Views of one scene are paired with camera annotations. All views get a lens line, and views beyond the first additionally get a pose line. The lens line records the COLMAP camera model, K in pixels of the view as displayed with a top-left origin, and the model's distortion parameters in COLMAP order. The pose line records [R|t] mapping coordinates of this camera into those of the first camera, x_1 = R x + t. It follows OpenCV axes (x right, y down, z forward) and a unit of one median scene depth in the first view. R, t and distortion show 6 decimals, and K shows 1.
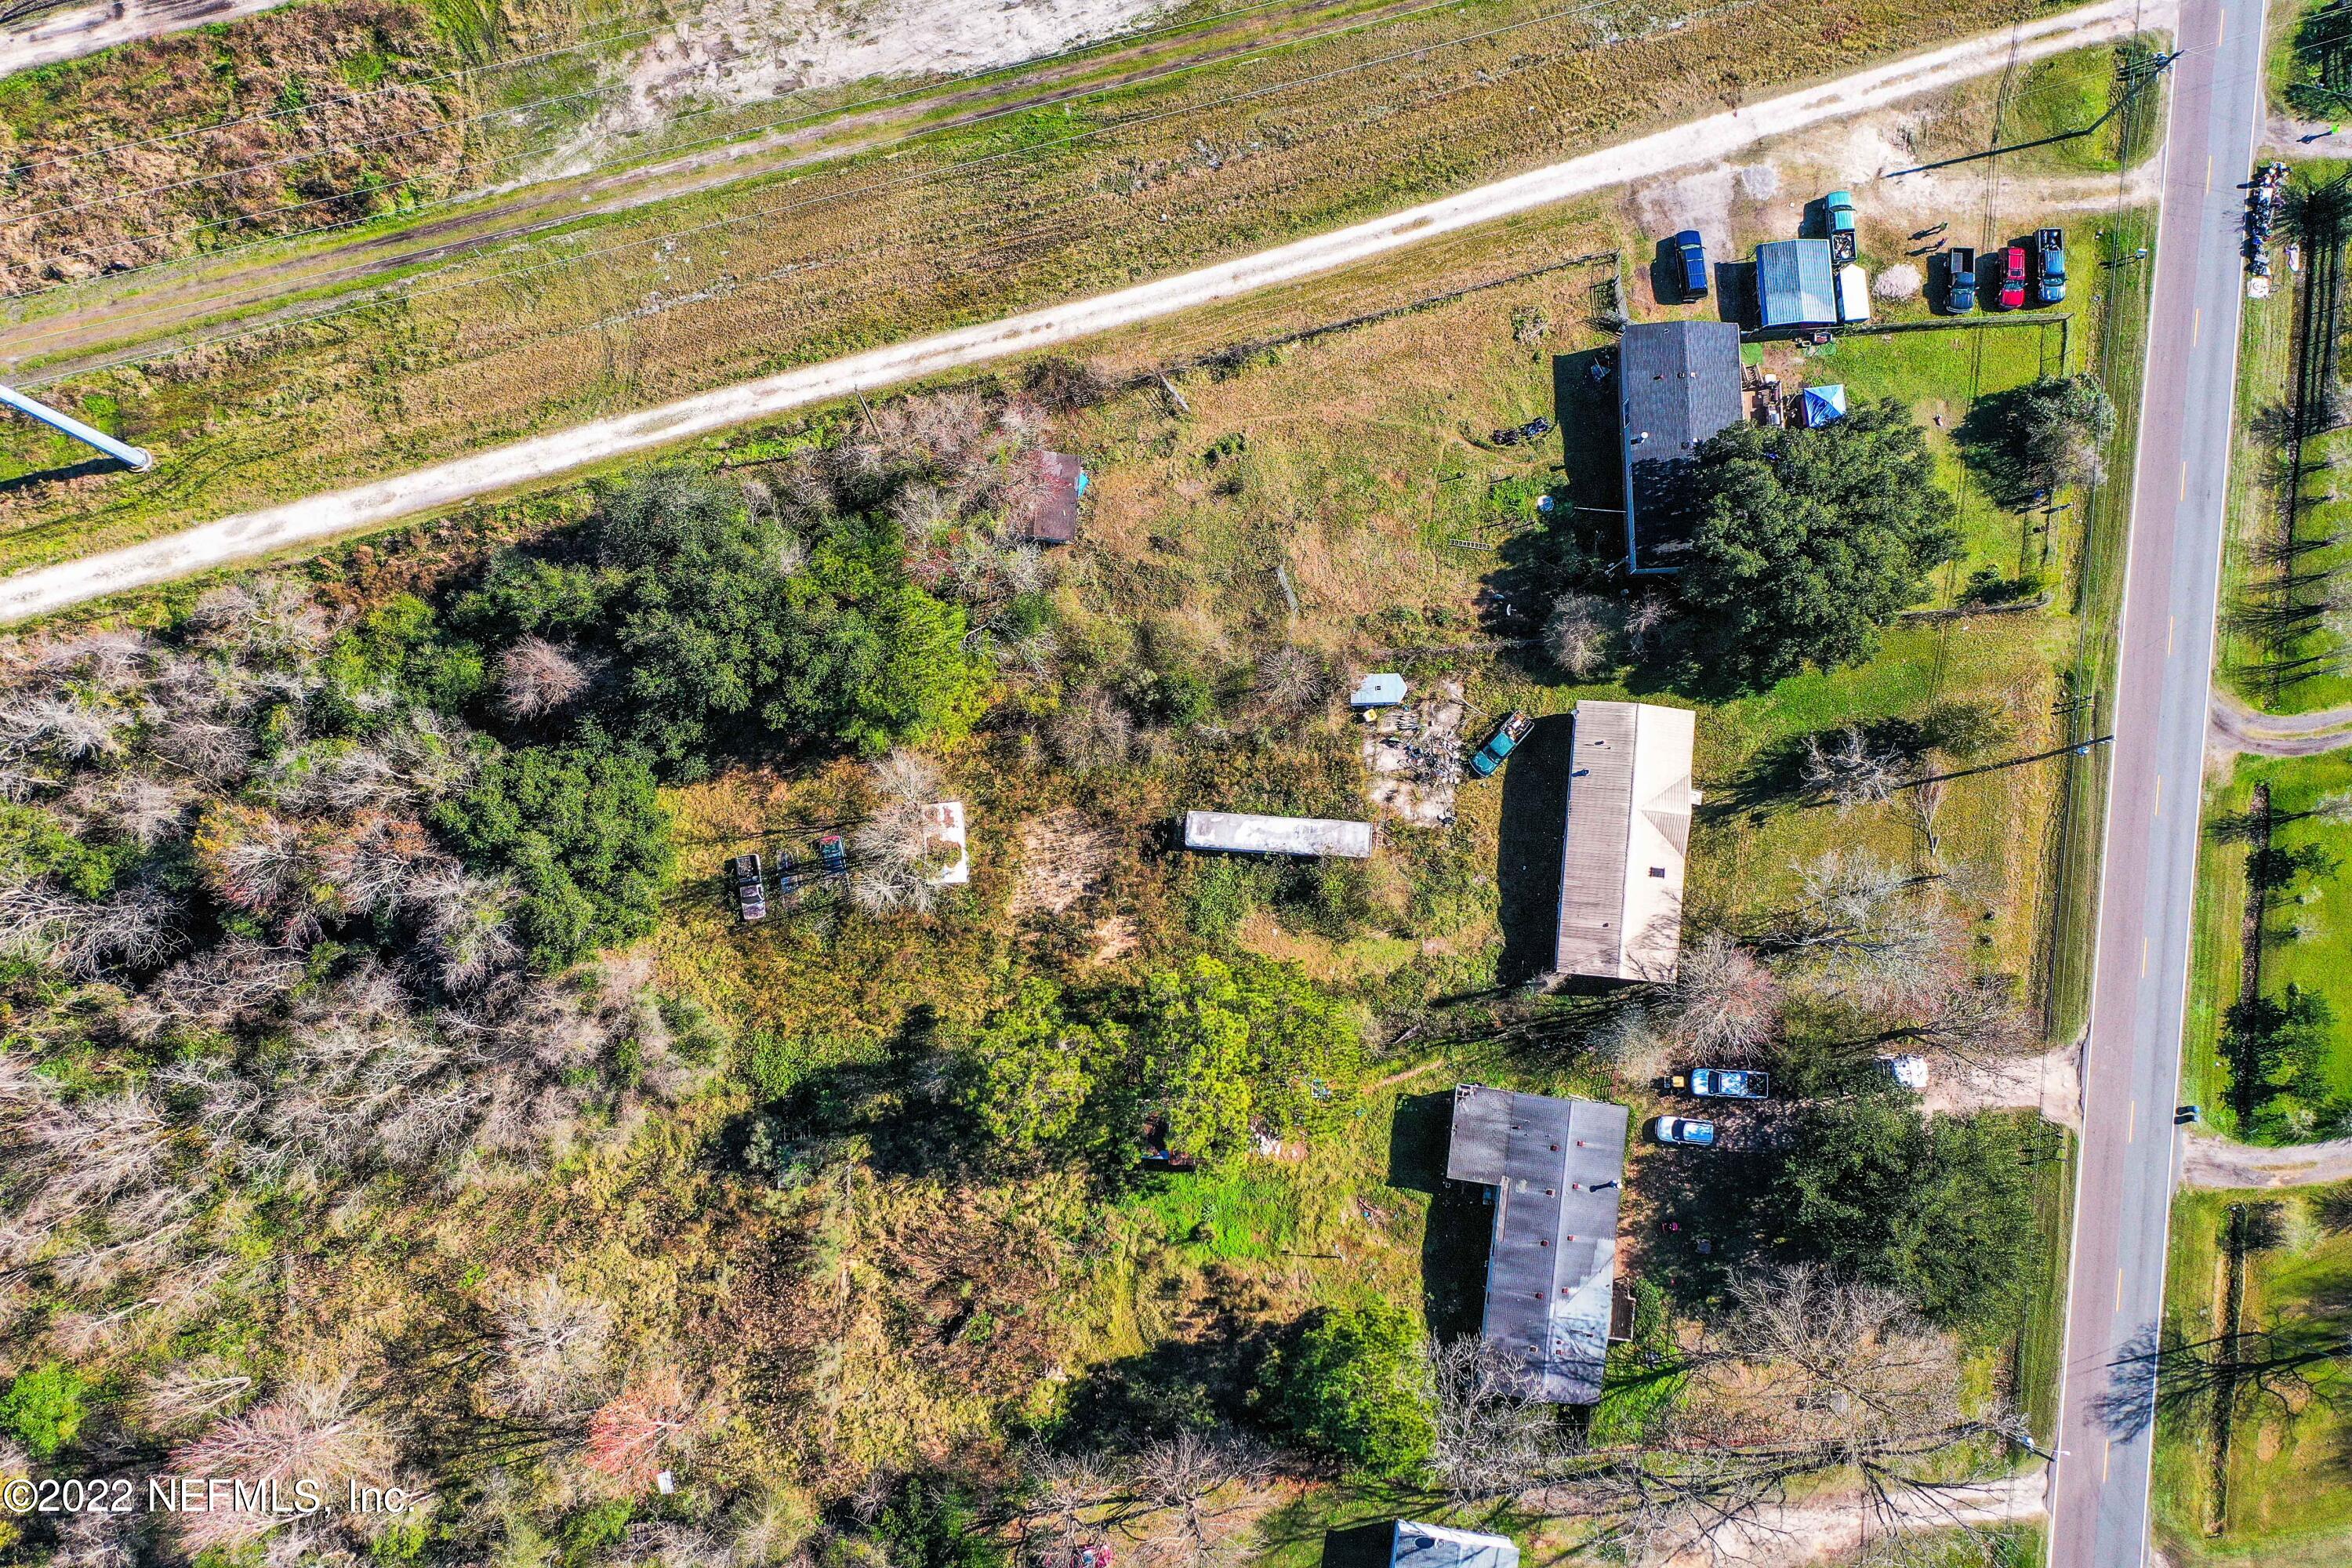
lens RADIAL K [[1859.4, 0, 1172.0], [0, 1859.4, 783.6], [0, 0, 1]] dist [0.020279, -0.000019]
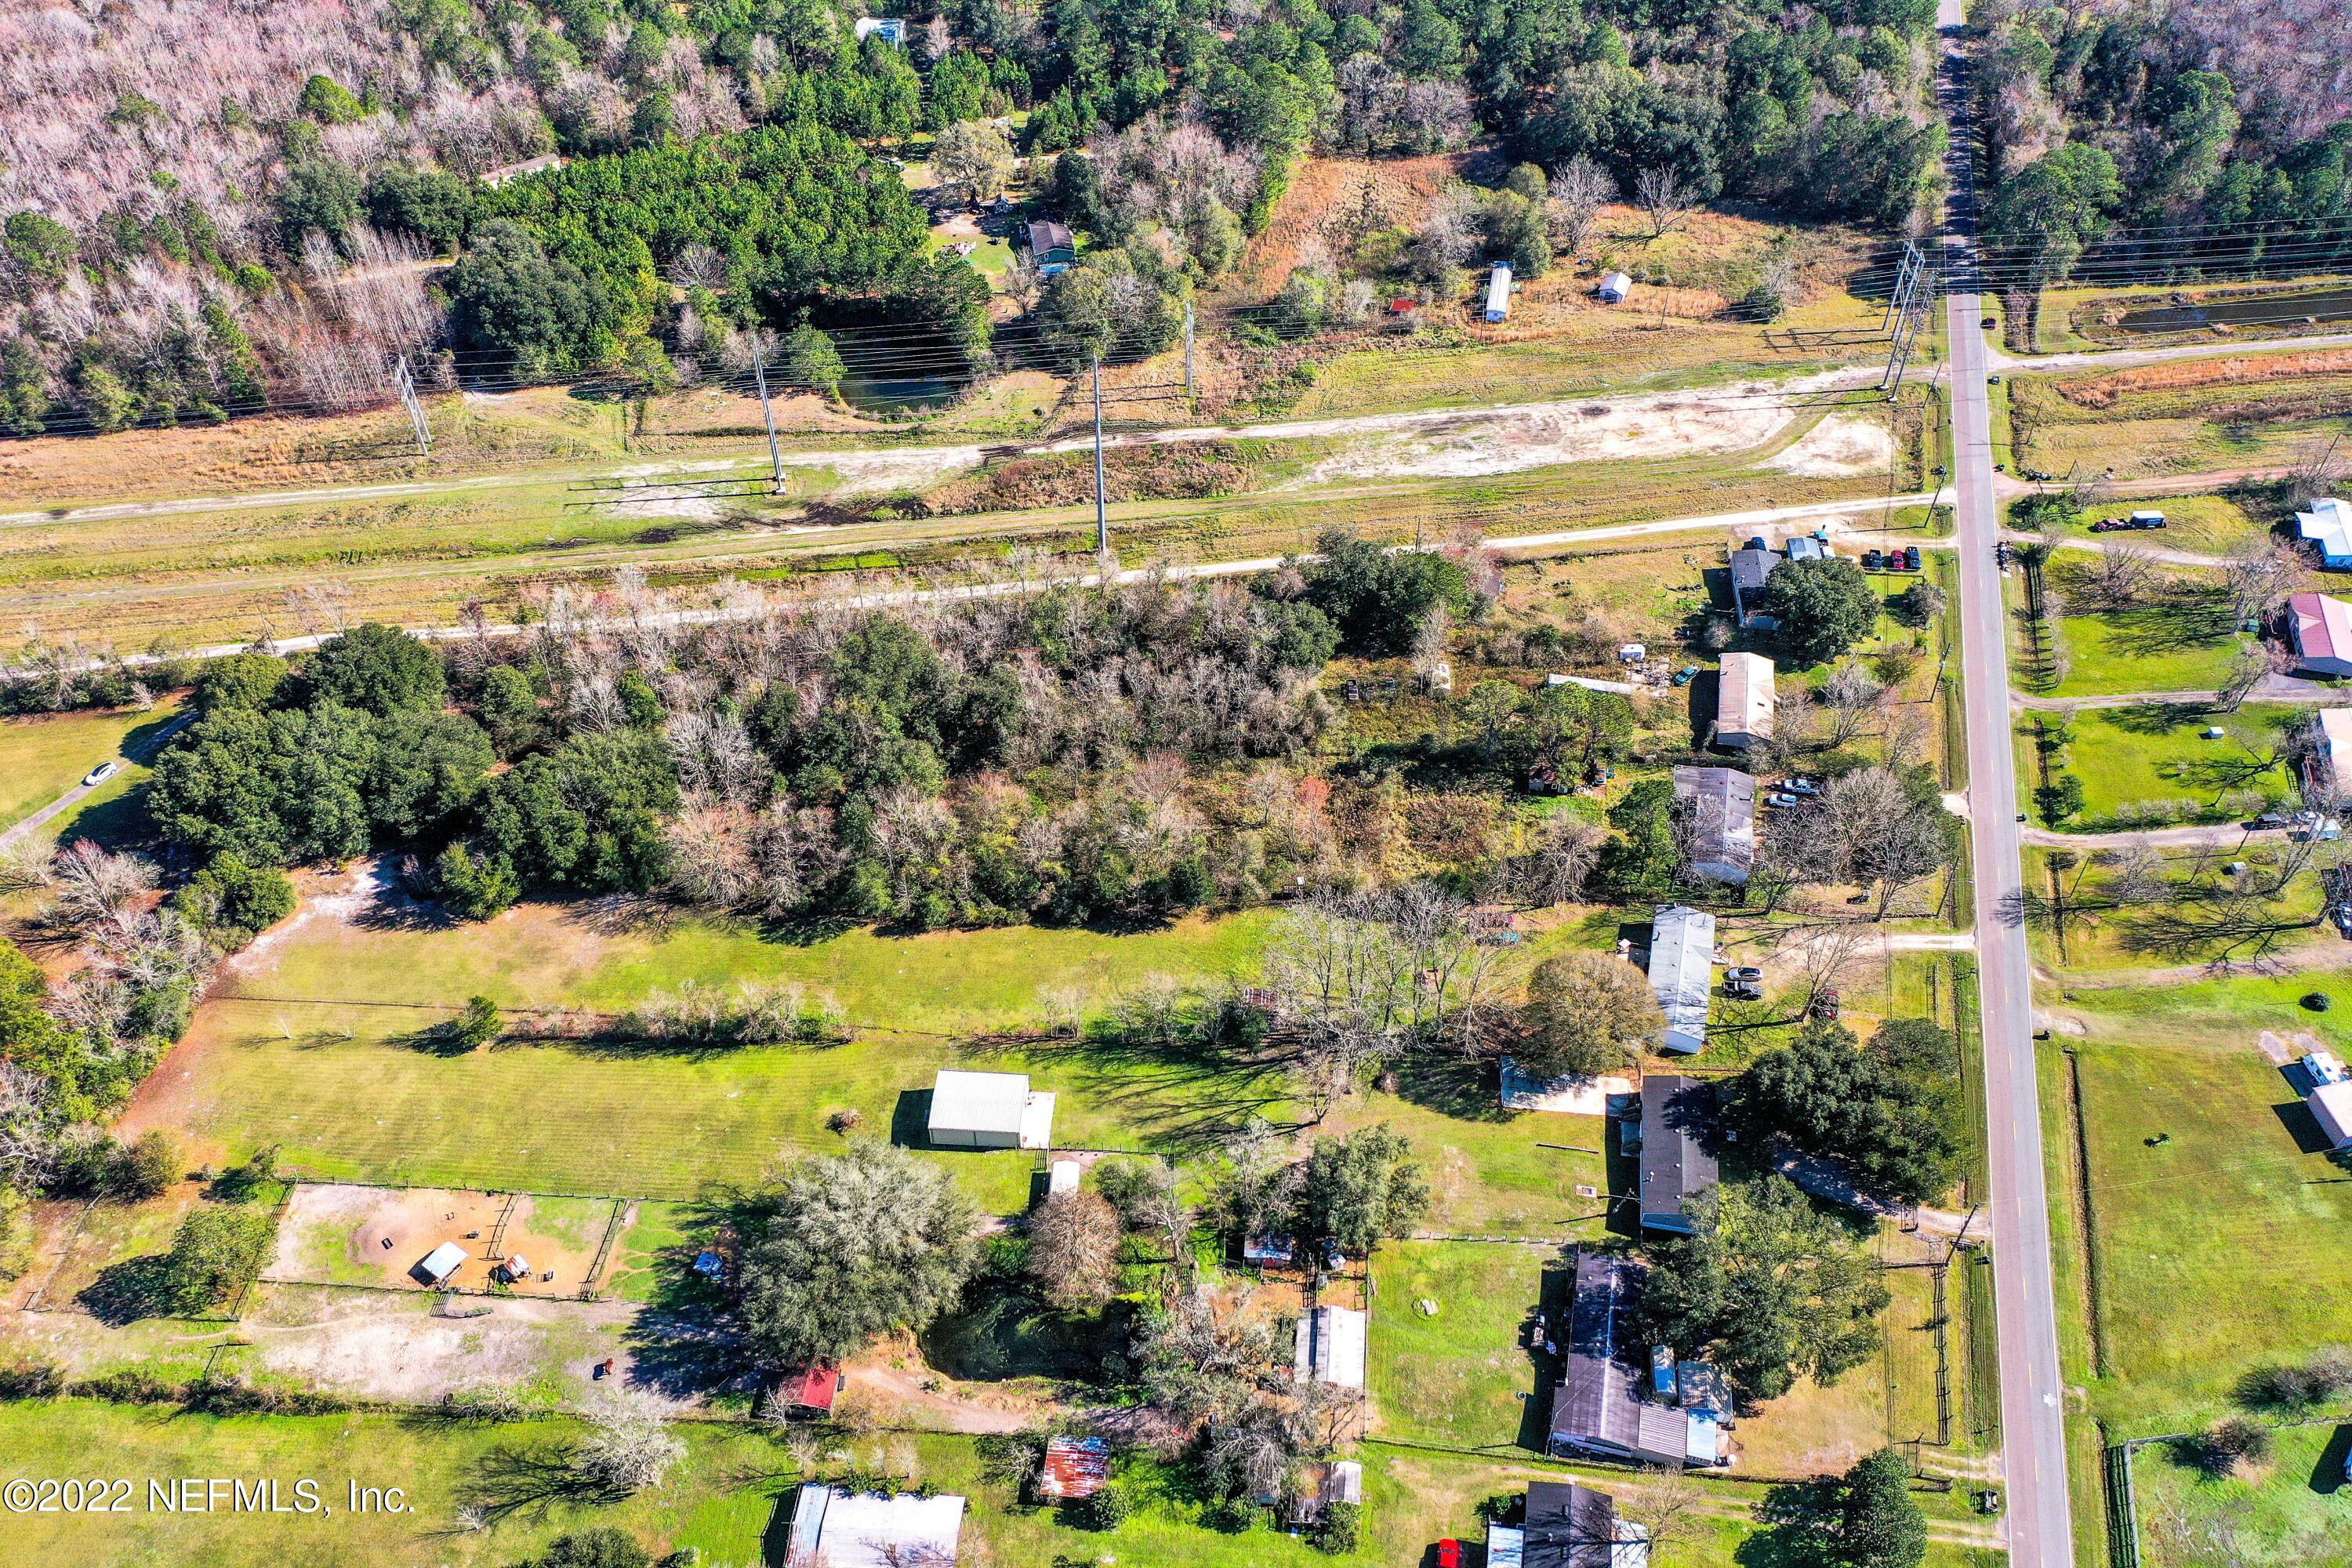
lens RADIAL K [[1859.4, 0, 1172.0], [0, 1859.4, 783.6], [0, 0, 1]] dist [0.020279, -0.000019]
pose [[0.991952, 0.092371, -0.086591, -0.237747], [-0.126248, 0.773420, -0.621195, 1.570604], [0.009591, 0.627128, 0.778857, -0.688584]]
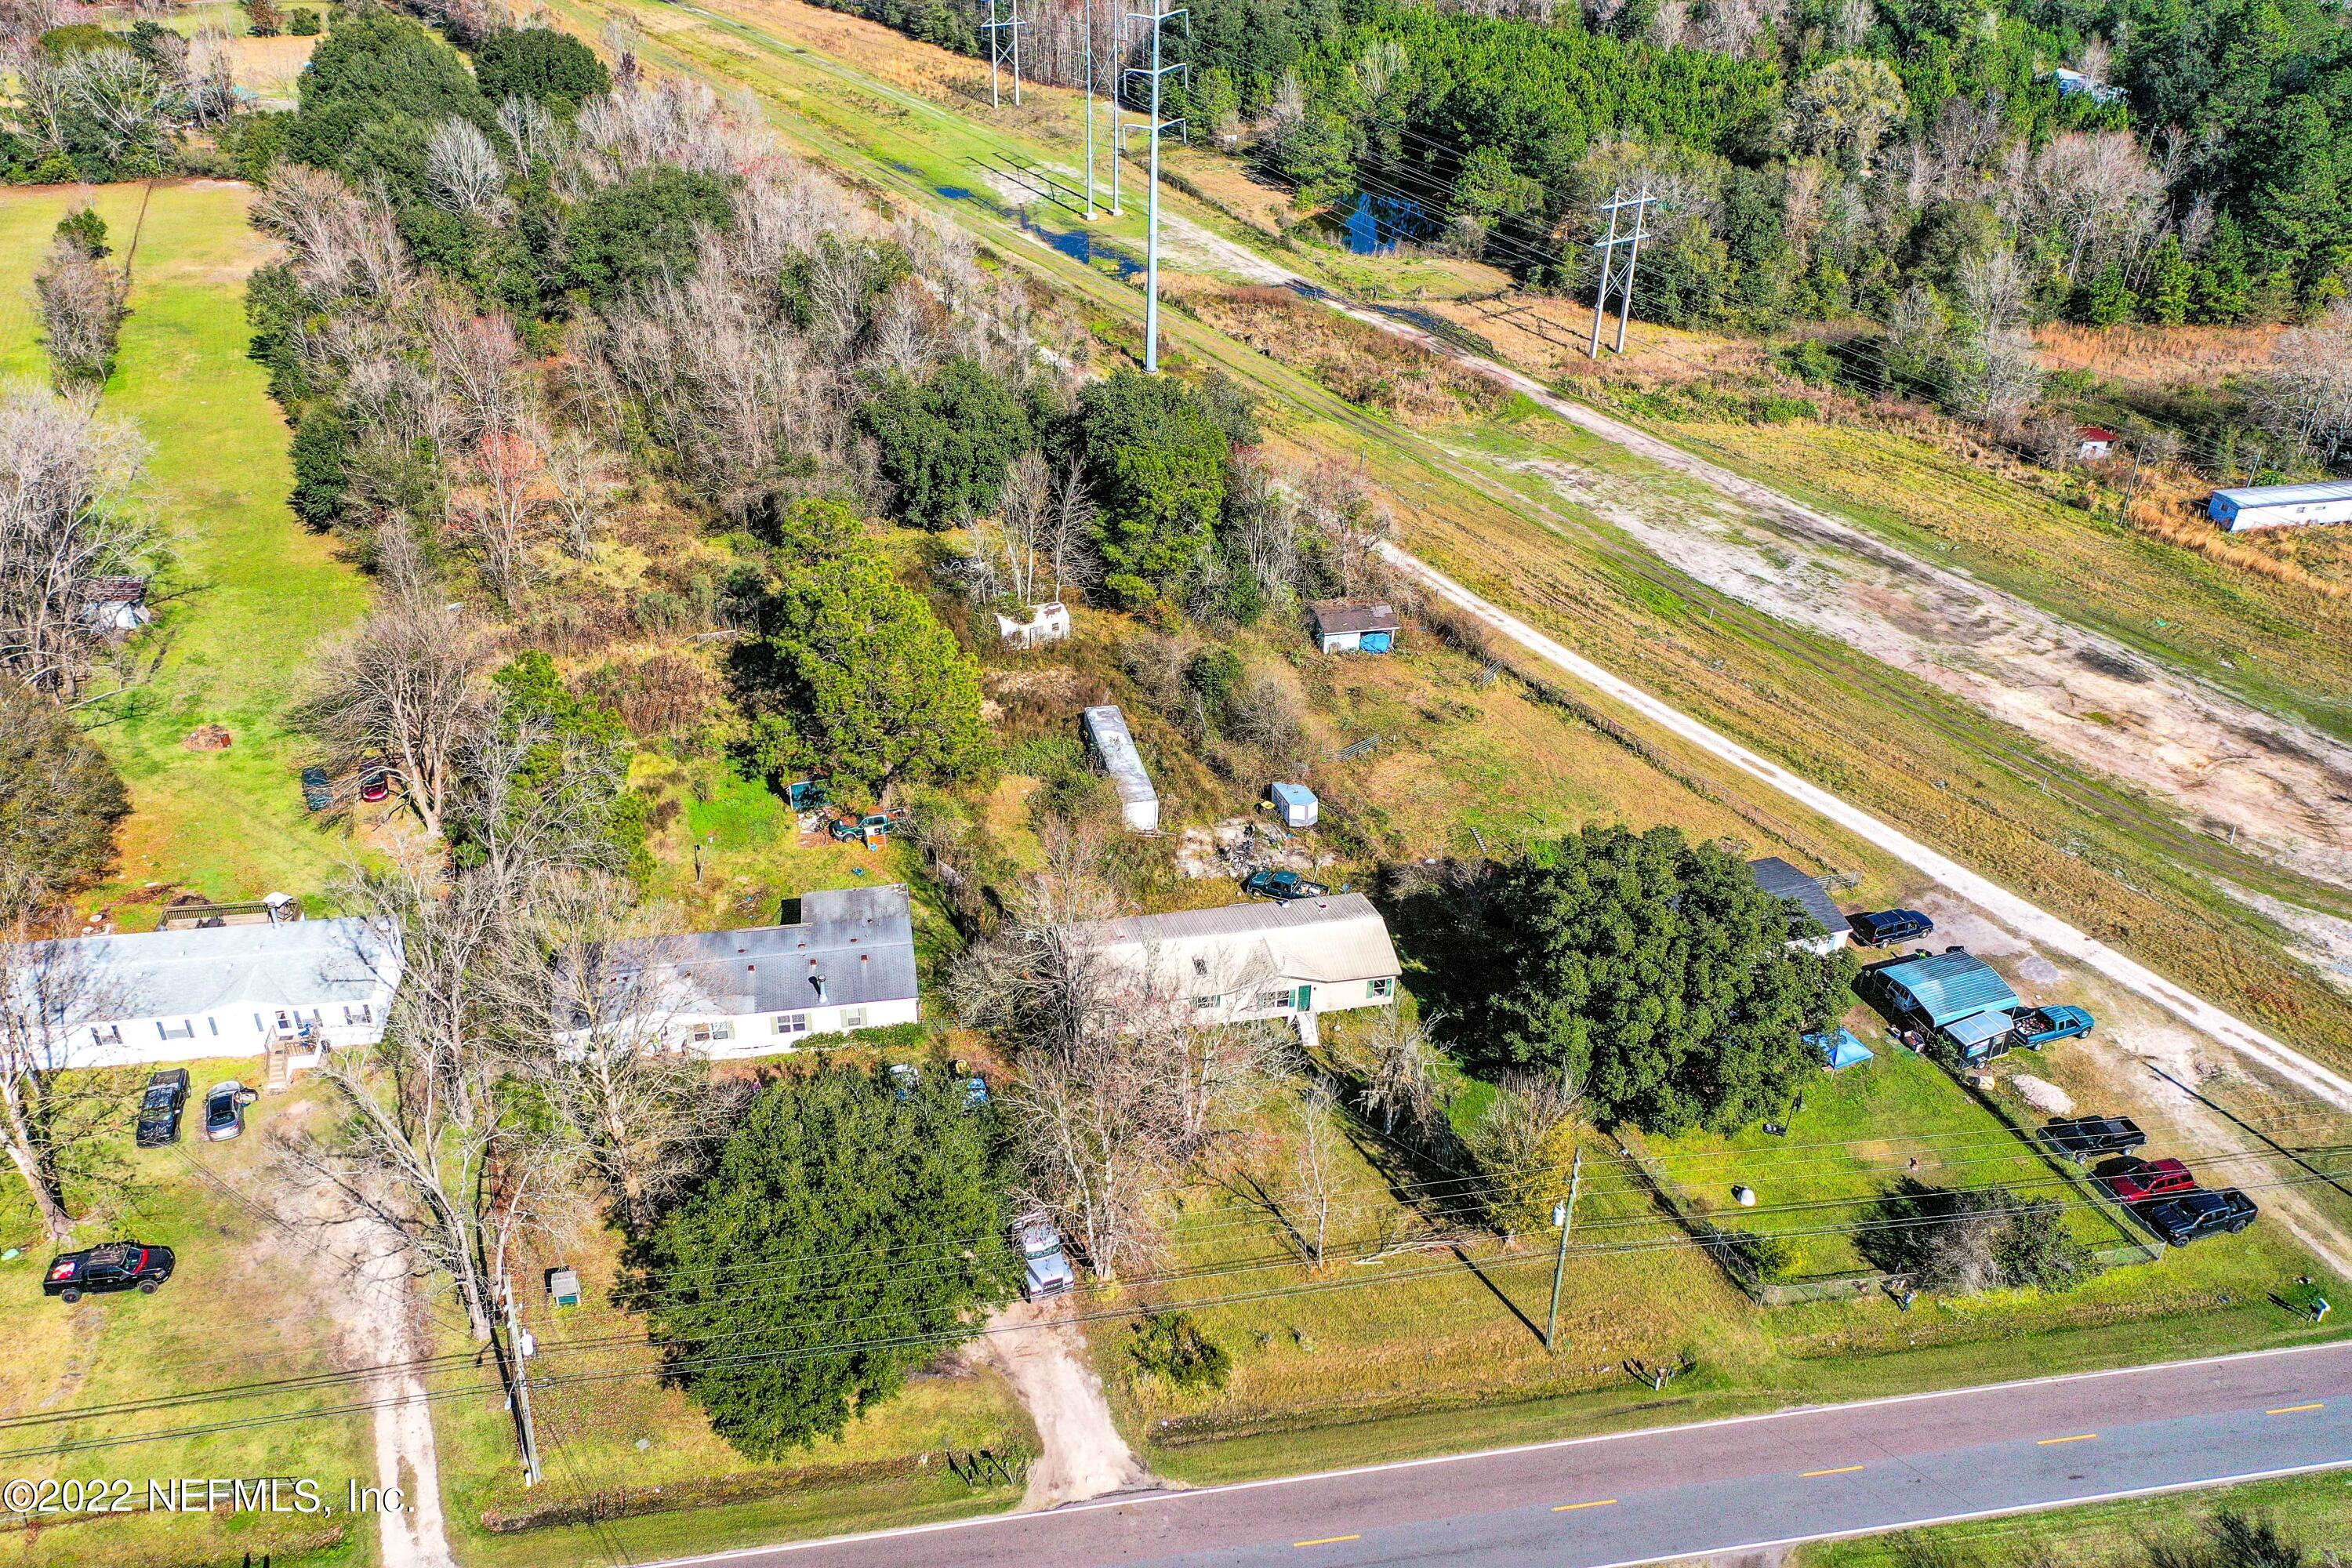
lens RADIAL K [[1866.9, 0, 1174.6], [0, 1866.9, 776.6], [0, 0, 1]] dist [0.017234, 0.005696]
pose [[0.302923, 0.509441, -0.805424, 0.861020], [-0.949936, 0.229290, -0.212245, 0.210091], [0.076550, 0.829395, 0.553393, 0.451398]]
